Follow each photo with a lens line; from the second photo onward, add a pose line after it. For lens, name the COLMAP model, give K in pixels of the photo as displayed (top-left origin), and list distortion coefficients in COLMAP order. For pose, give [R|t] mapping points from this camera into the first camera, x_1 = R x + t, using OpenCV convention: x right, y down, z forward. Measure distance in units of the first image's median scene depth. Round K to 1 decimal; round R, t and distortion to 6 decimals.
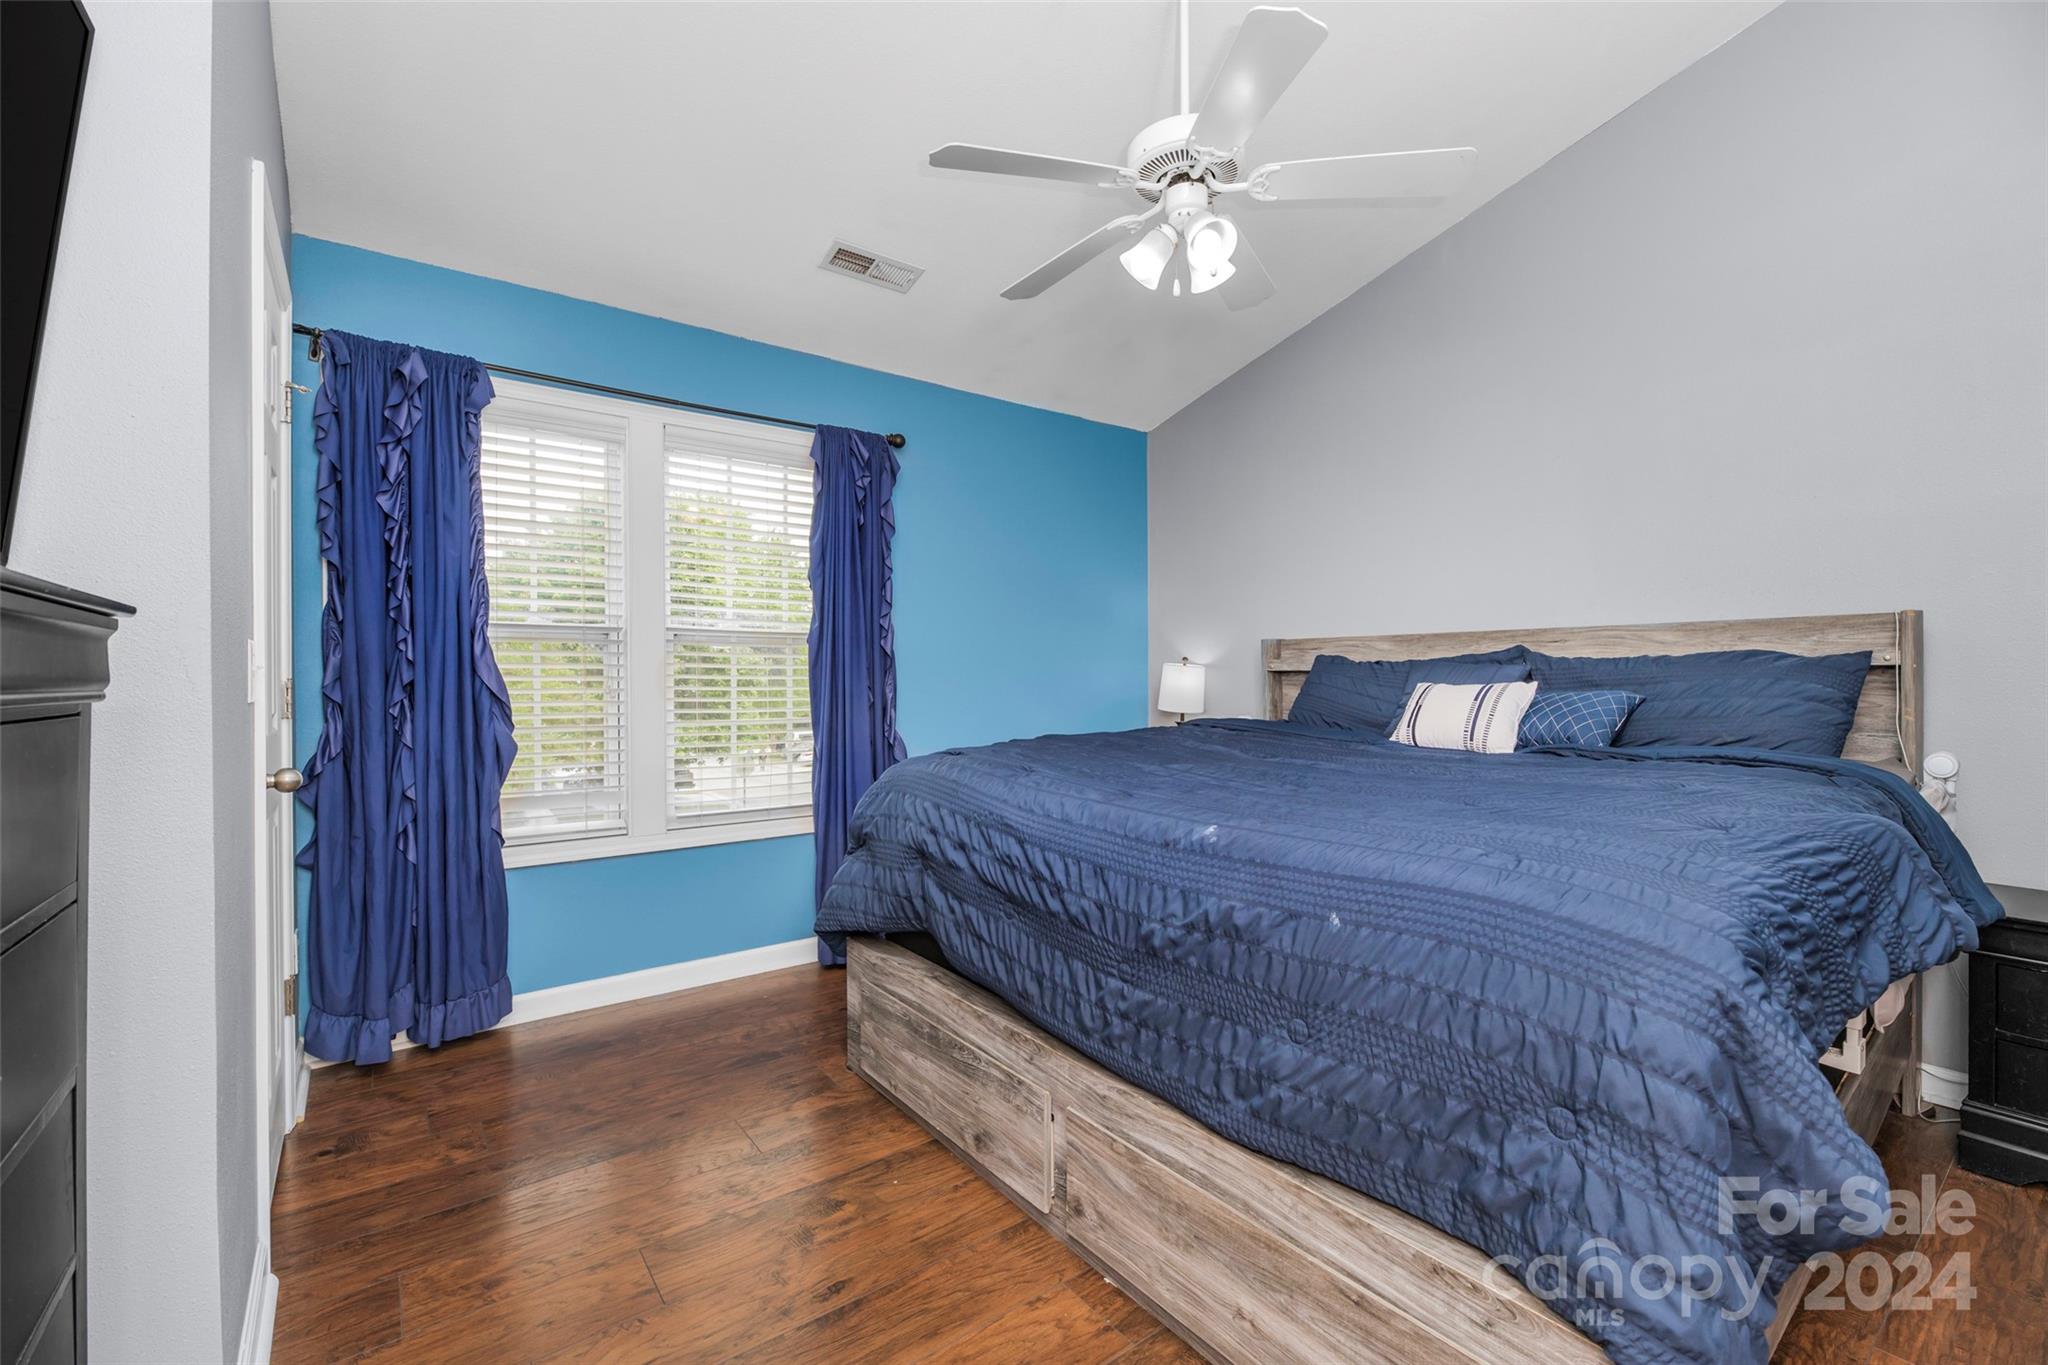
lens RADIAL K [[867.2, 0, 1026.9], [0, 867.2, 676.9], [0, 0, 1]] dist [0.003276, -0.005820]
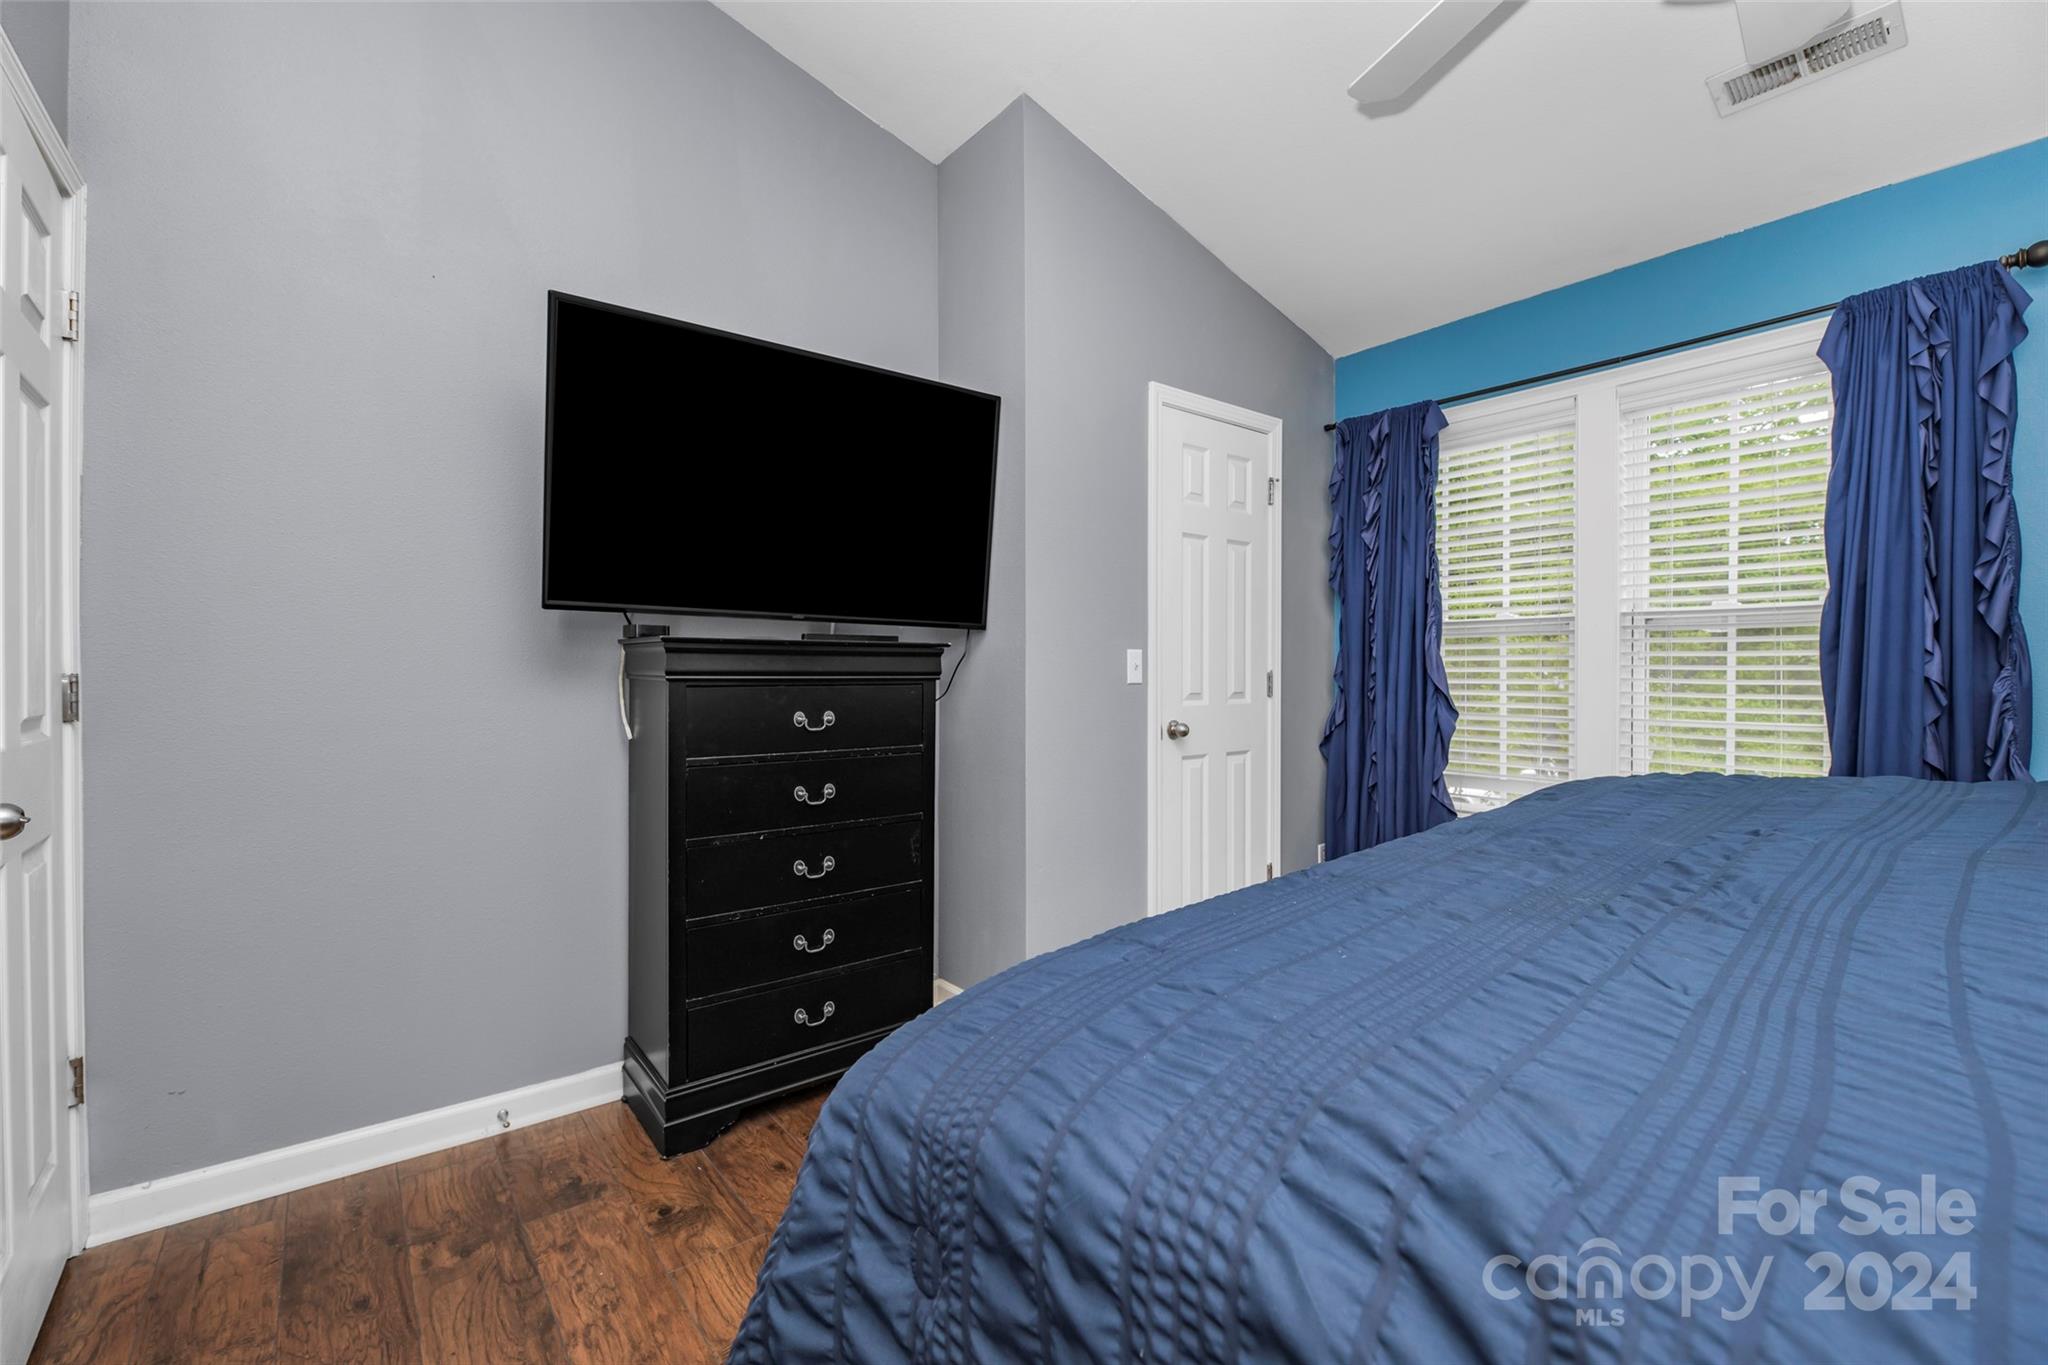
lens RADIAL K [[867.2, 0, 1026.9], [0, 867.2, 676.9], [0, 0, 1]] dist [0.003276, -0.005820]
pose [[0.034115, 0.011767, -0.999349, 0.431989], [0.004647, 0.999918, 0.011932, -0.003927], [0.999407, -0.005051, 0.034058, 0.328024]]
